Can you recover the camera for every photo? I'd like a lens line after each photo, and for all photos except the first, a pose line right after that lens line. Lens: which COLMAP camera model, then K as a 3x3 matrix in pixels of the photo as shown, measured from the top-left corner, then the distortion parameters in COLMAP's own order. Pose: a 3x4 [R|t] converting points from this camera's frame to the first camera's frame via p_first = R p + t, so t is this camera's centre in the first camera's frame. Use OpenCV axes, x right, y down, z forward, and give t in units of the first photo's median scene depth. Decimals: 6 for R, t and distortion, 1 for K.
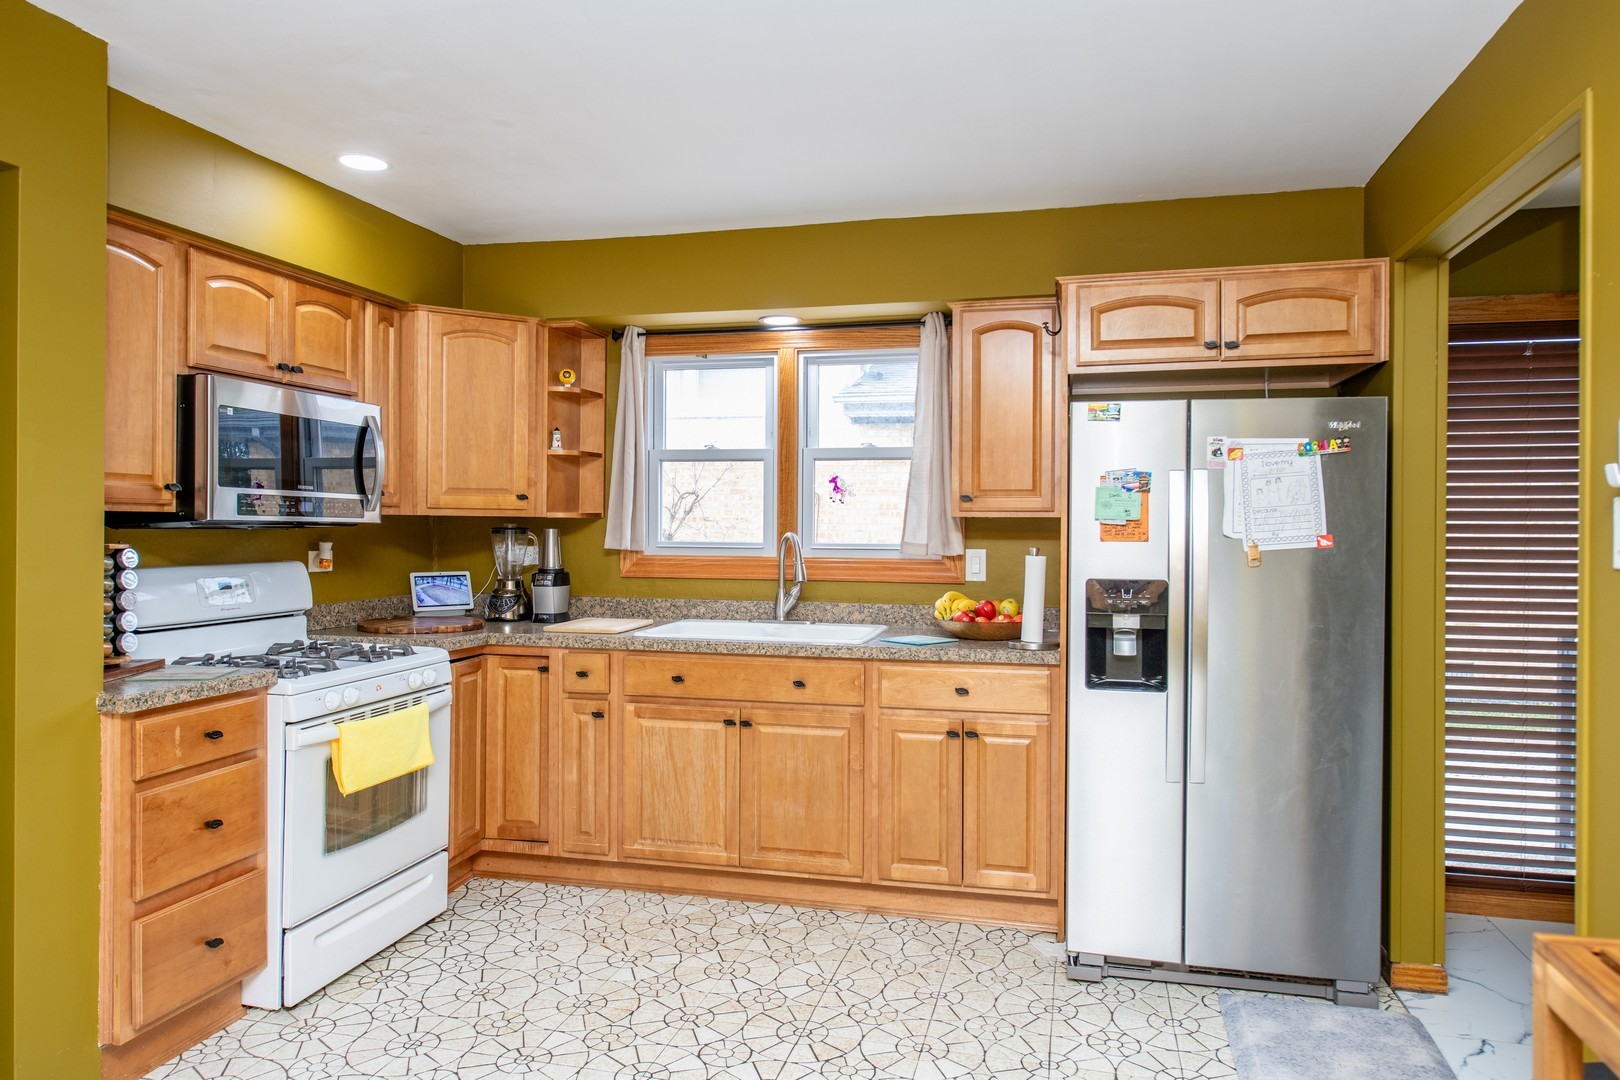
lens RADIAL K [[1067.2, 0, 807.4], [0, 1067.2, 534.3], [0, 0, 1]] dist [-0.001842, 0.002514]
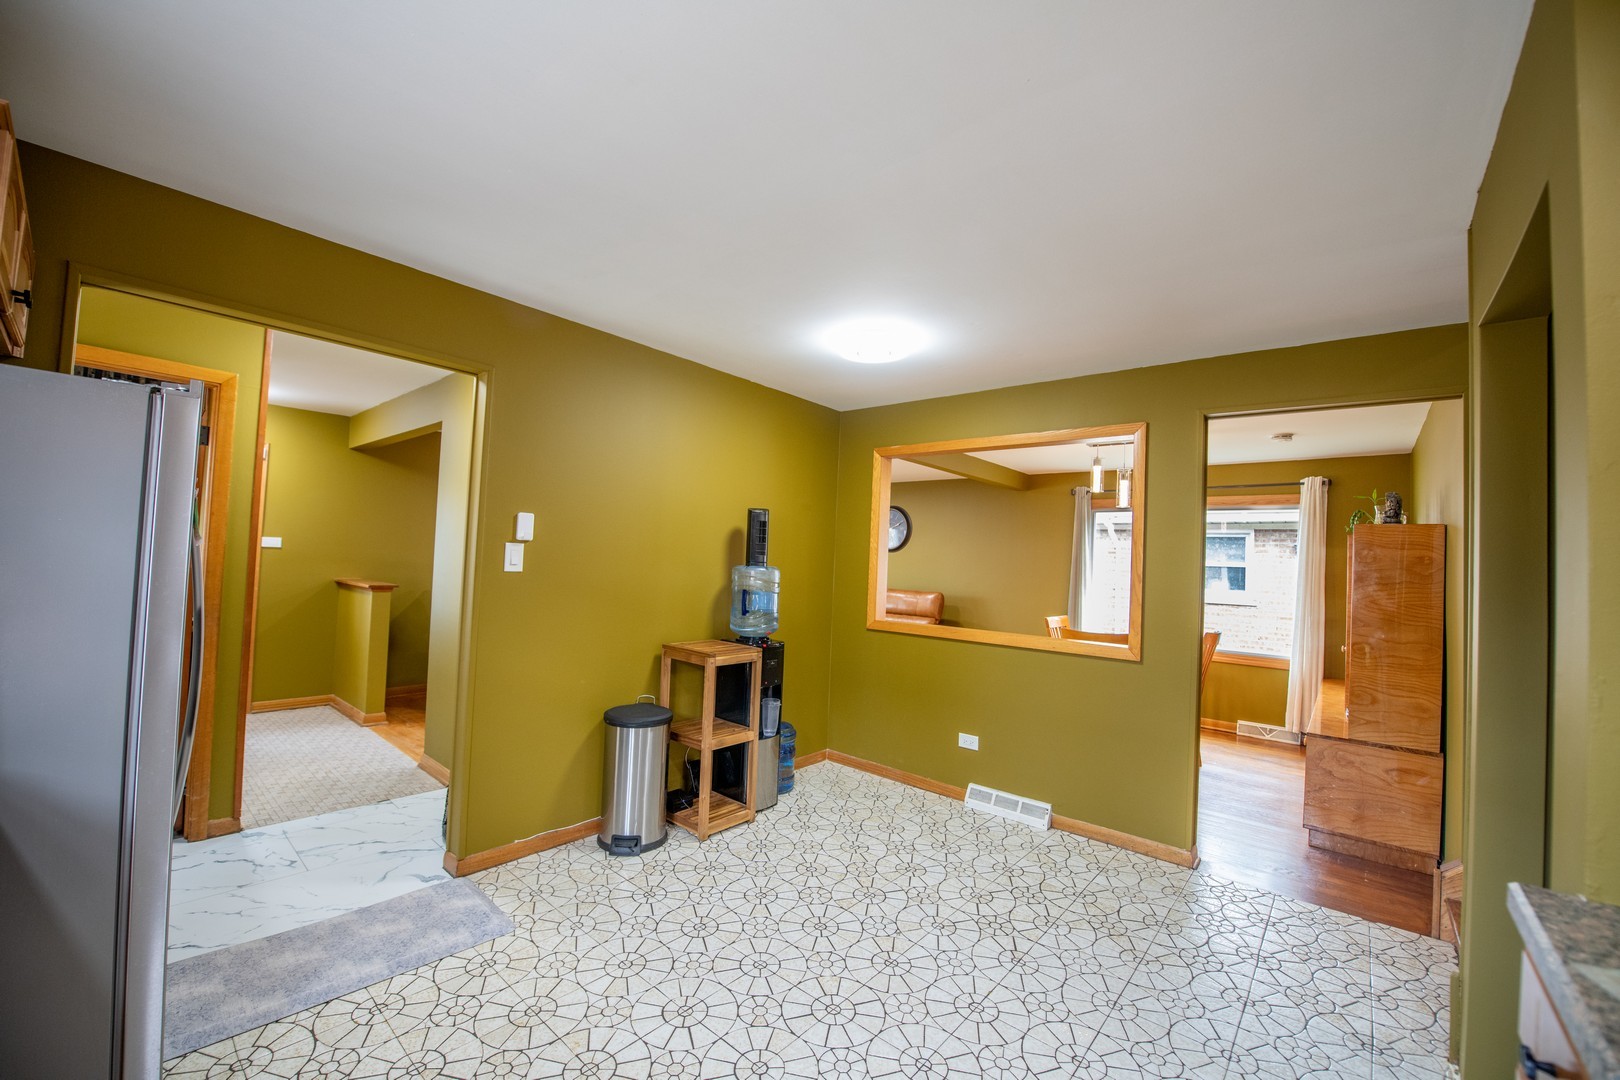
lens RADIAL K [[640.9, 0, 812.0], [0, 640.9, 537.2], [0, 0, 1]] dist [-0.018061, -0.002047]
pose [[-0.893701, -0.029044, 0.447721, -0.306545], [-0.045297, 0.998645, -0.025635, -0.021894], [-0.446370, -0.043190, -0.893806, 1.119236]]
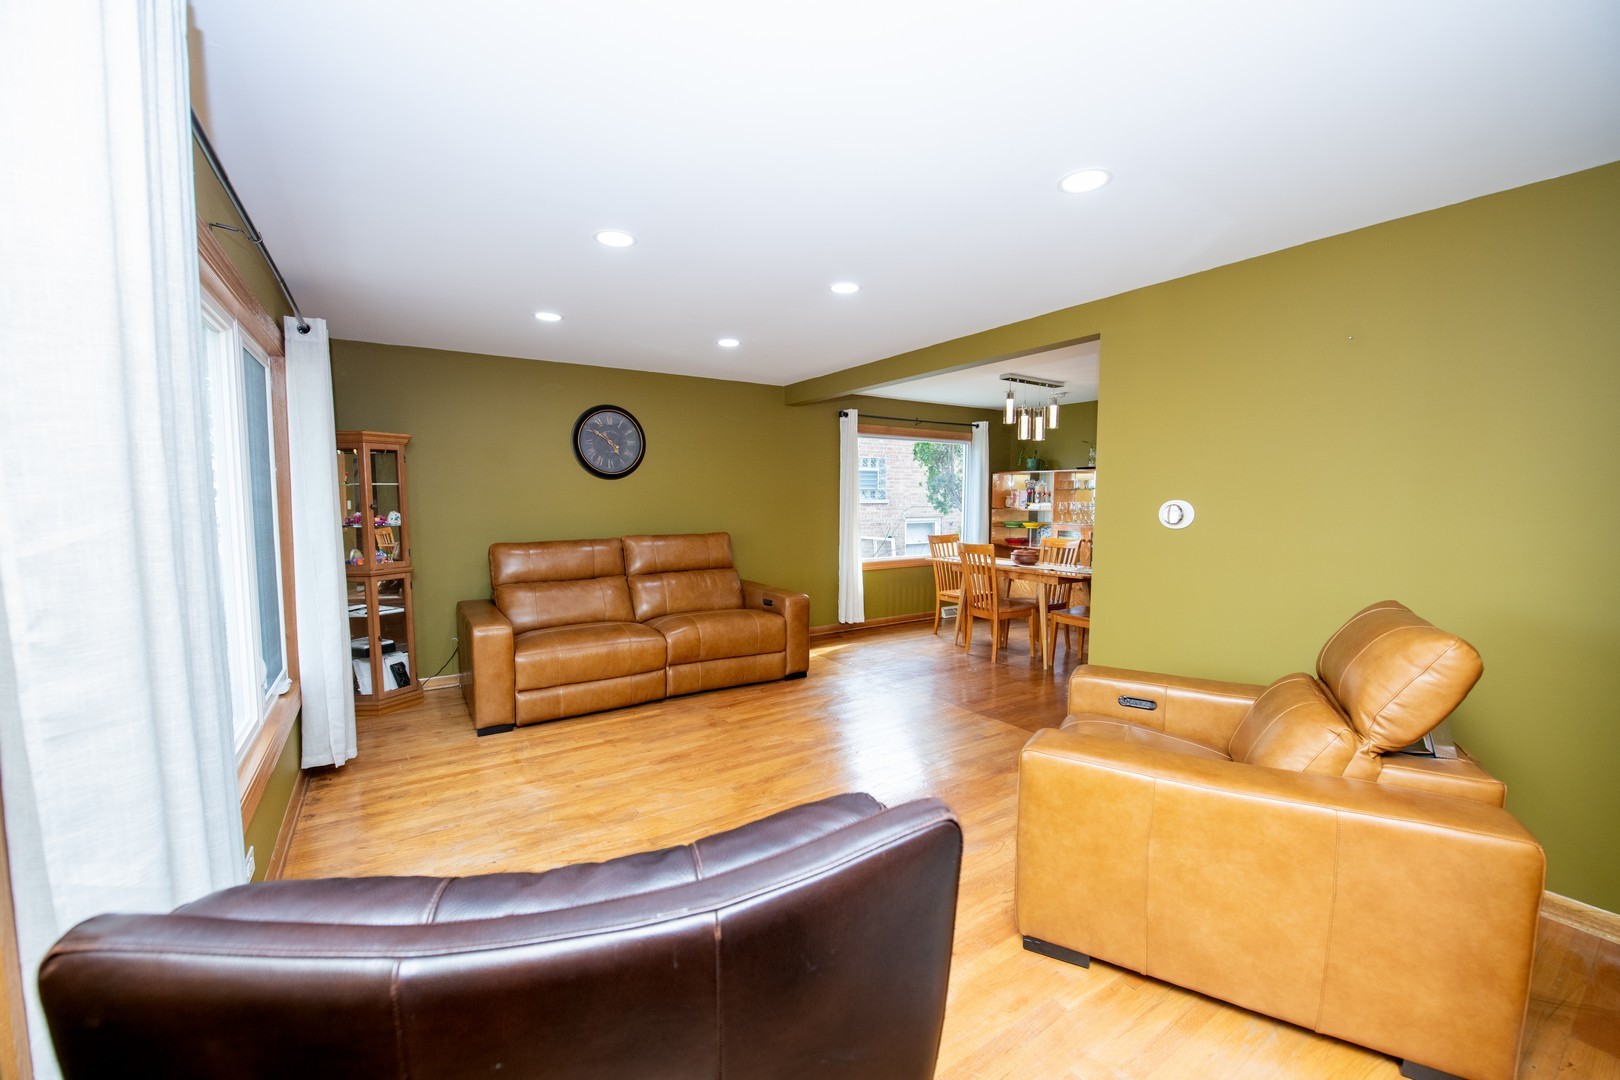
lens RADIAL K [[640.9, 0, 810.4], [0, 640.9, 543.2], [0, 0, 1]] dist [-0.018061, -0.002047]
pose [[-0.676064, 0.047529, -0.735308, 1.366299], [-0.013900, 0.996917, 0.077219, -0.013101], [0.736711, 0.062426, -0.673320, 0.200026]]
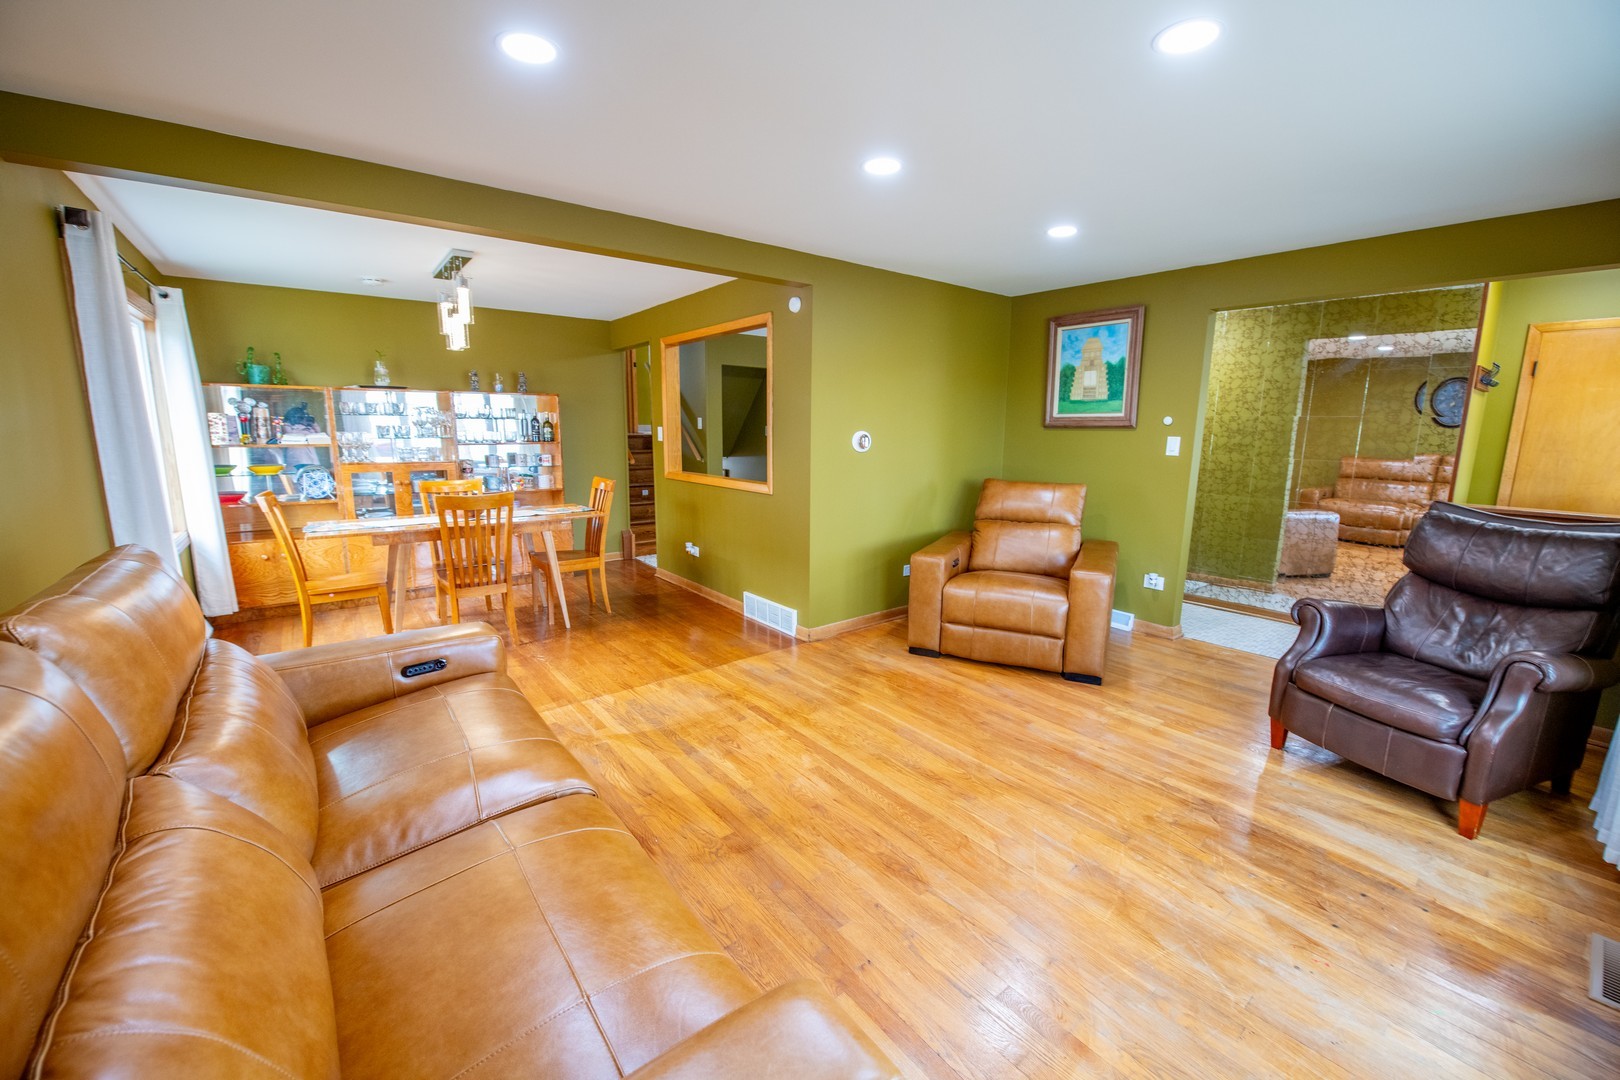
lens RADIAL K [[640.9, 0, 816.2], [0, 640.9, 552.7], [0, 0, 1]] dist [-0.018061, -0.002047]
pose [[0.791714, 0.116749, -0.599632, 1.040298], [-0.007884, 0.983439, 0.181067, 0.001891], [0.610841, -0.138625, 0.779523, -1.149386]]
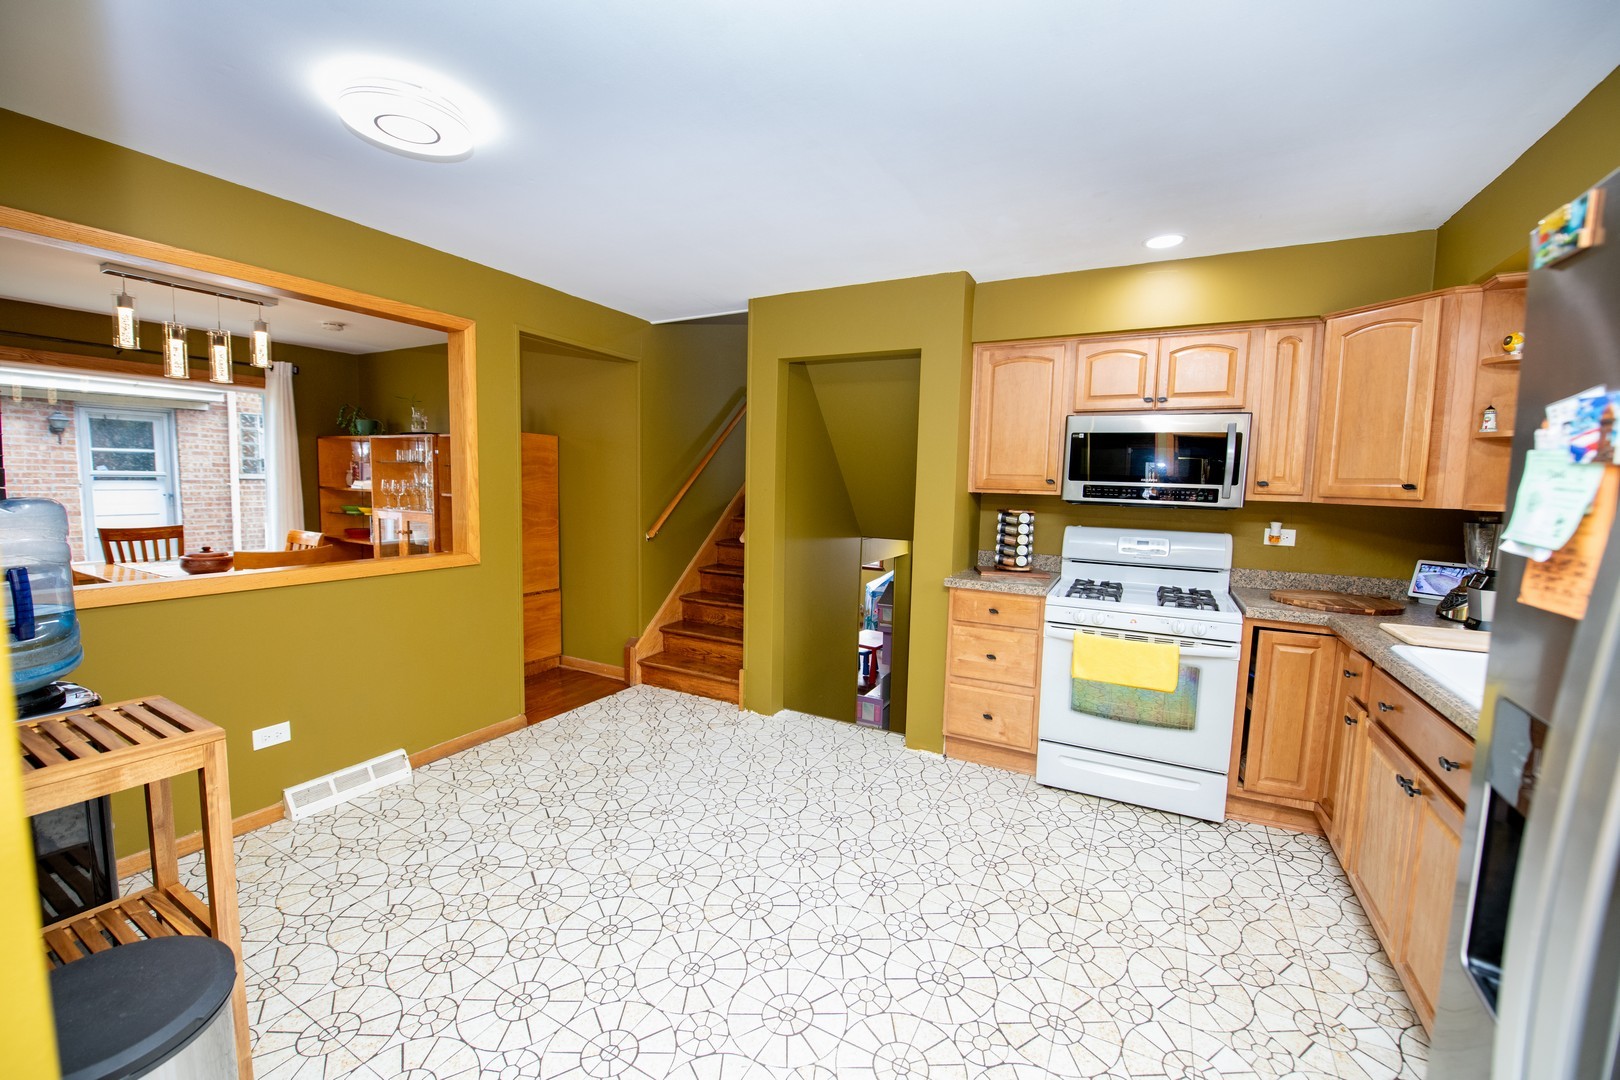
lens RADIAL K [[640.9, 0, 811.4], [0, 640.9, 537.9], [0, 0, 1]] dist [-0.018061, -0.002047]
pose [[-0.240496, 0.074138, -0.967815, 0.497761], [-0.035008, 0.995768, 0.084978, -0.022869], [0.970019, 0.054318, -0.236883, 0.755289]]
